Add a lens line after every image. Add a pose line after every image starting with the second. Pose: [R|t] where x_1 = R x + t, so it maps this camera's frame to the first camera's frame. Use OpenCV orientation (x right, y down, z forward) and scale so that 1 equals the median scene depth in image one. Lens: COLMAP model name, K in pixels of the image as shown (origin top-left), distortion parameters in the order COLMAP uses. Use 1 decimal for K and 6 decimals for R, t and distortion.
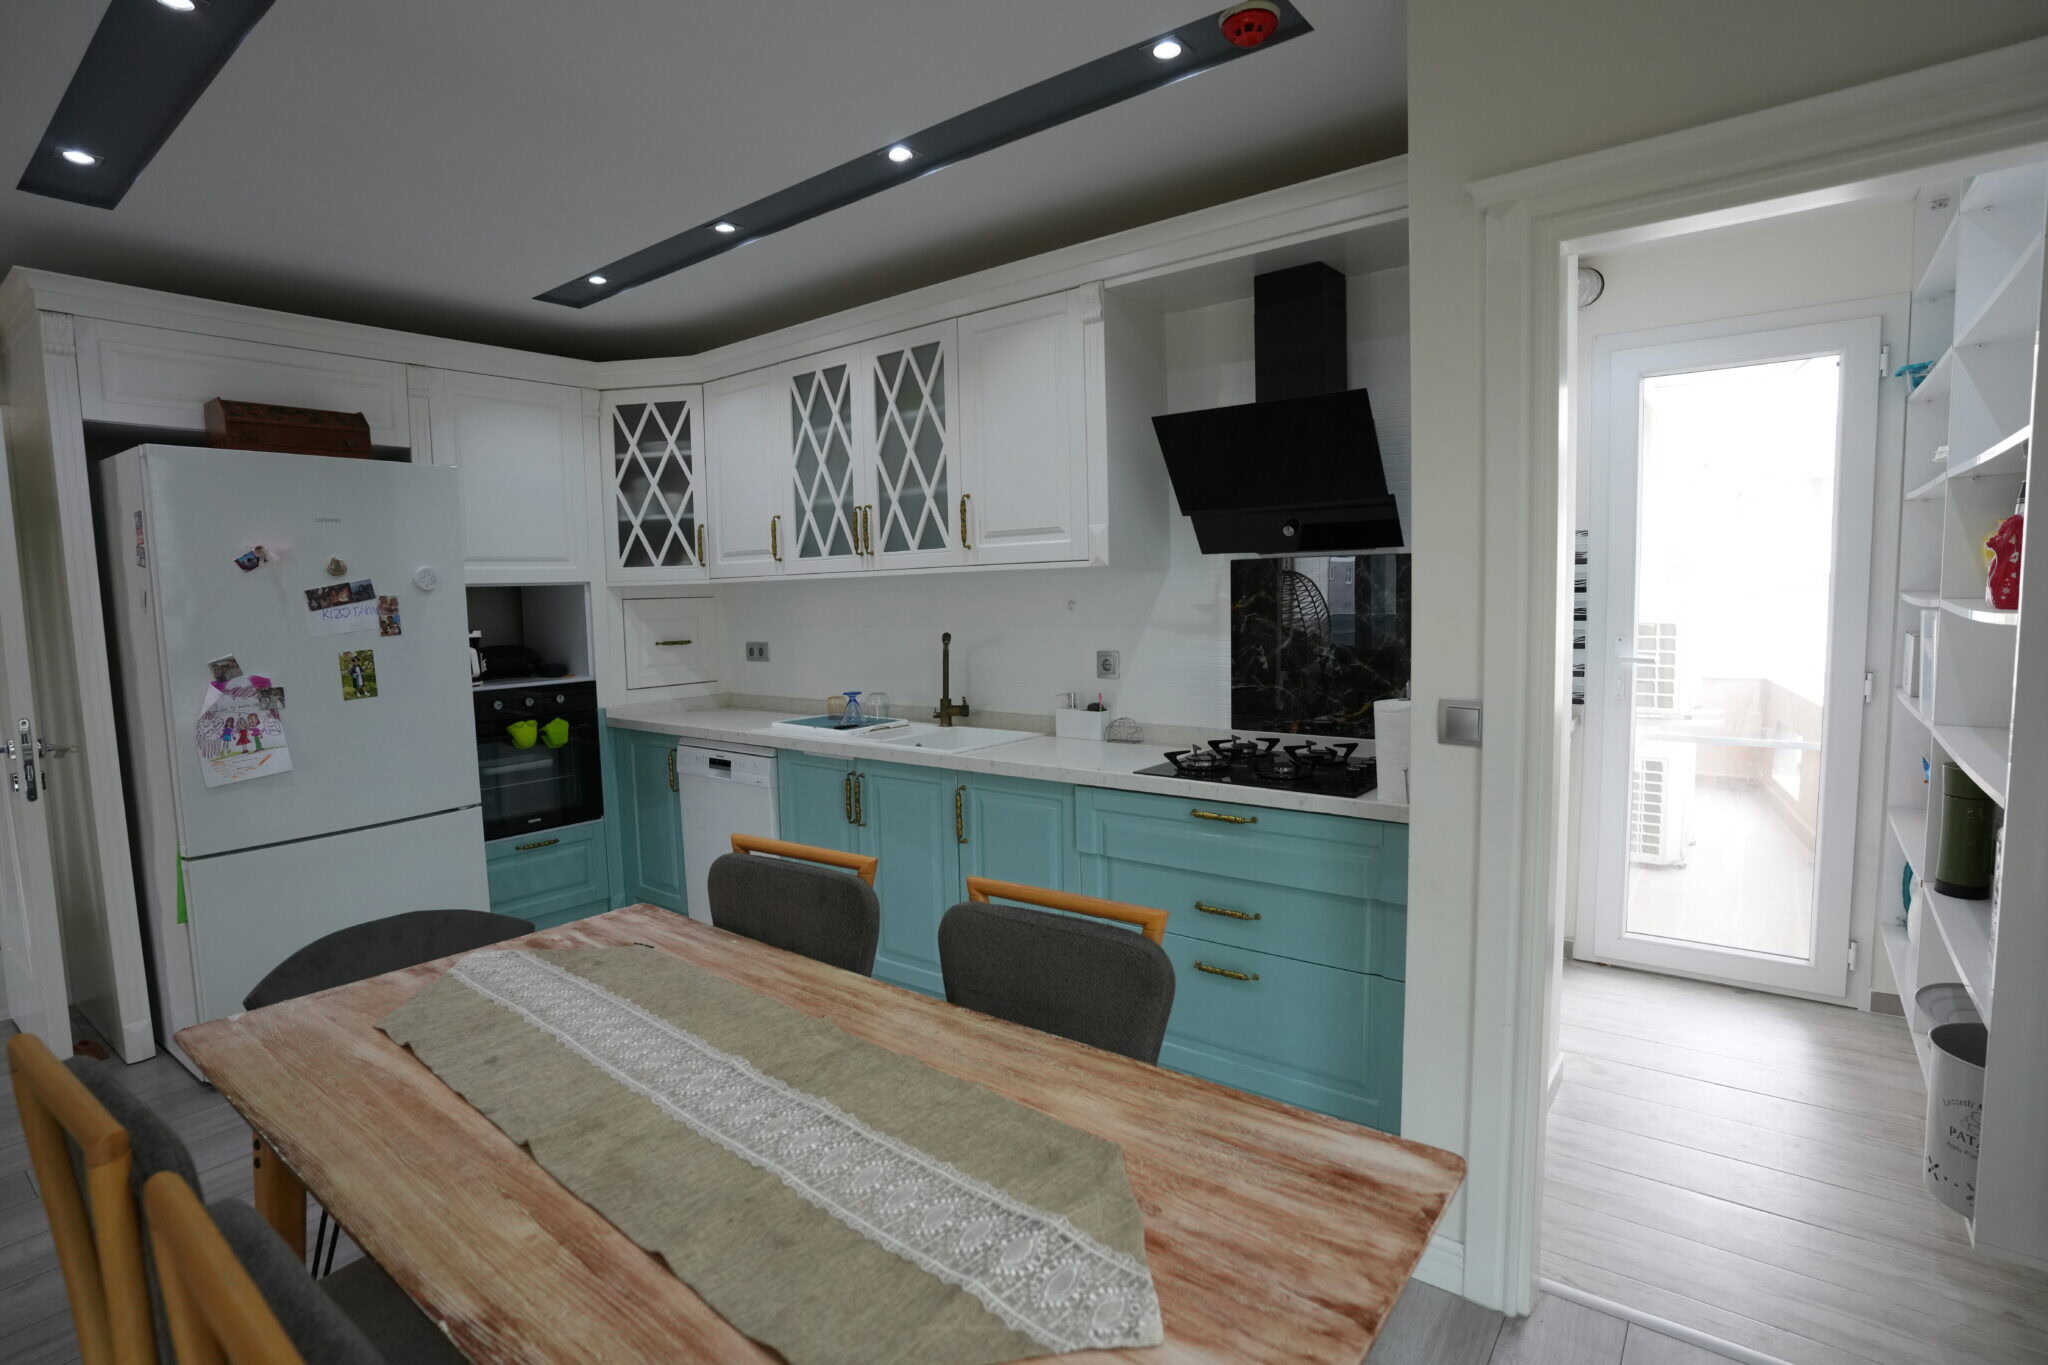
lens RADIAL K [[1011.6, 0, 1029.4], [0, 1011.6, 677.9], [0, 0, 1]] dist [-0.083454, 0.036418]
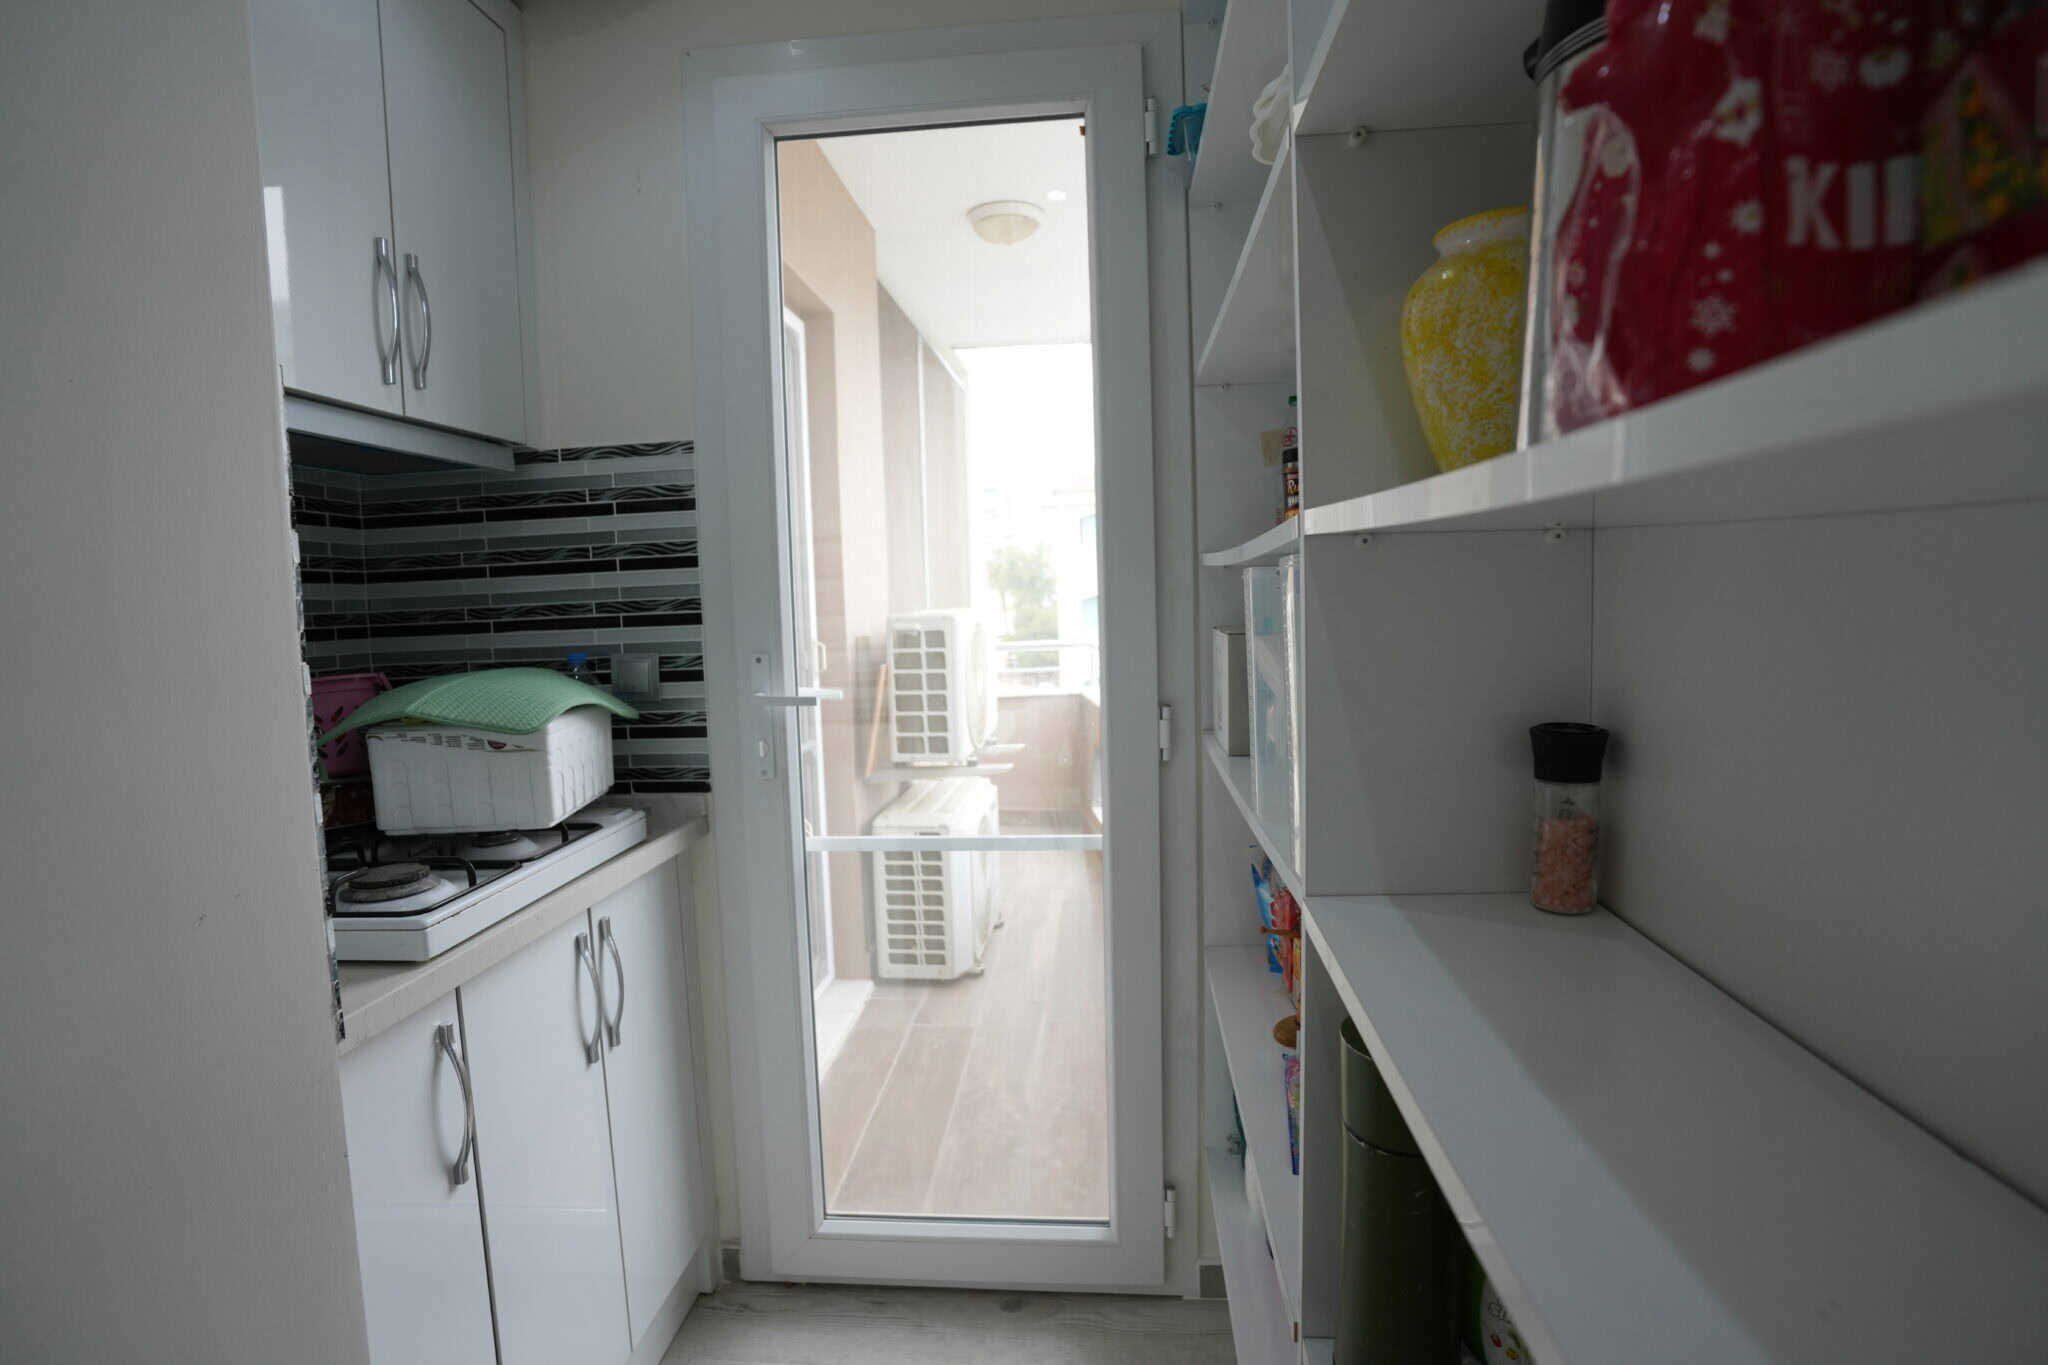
lens RADIAL K [[1011.6, 0, 1029.4], [0, 1011.6, 677.9], [0, 0, 1]] dist [-0.083454, 0.036418]
pose [[0.848849, -0.047323, 0.526513, 0.491891], [0.058072, 0.998305, -0.003897, -0.023025], [-0.525436, 0.033884, 0.850158, 0.543086]]
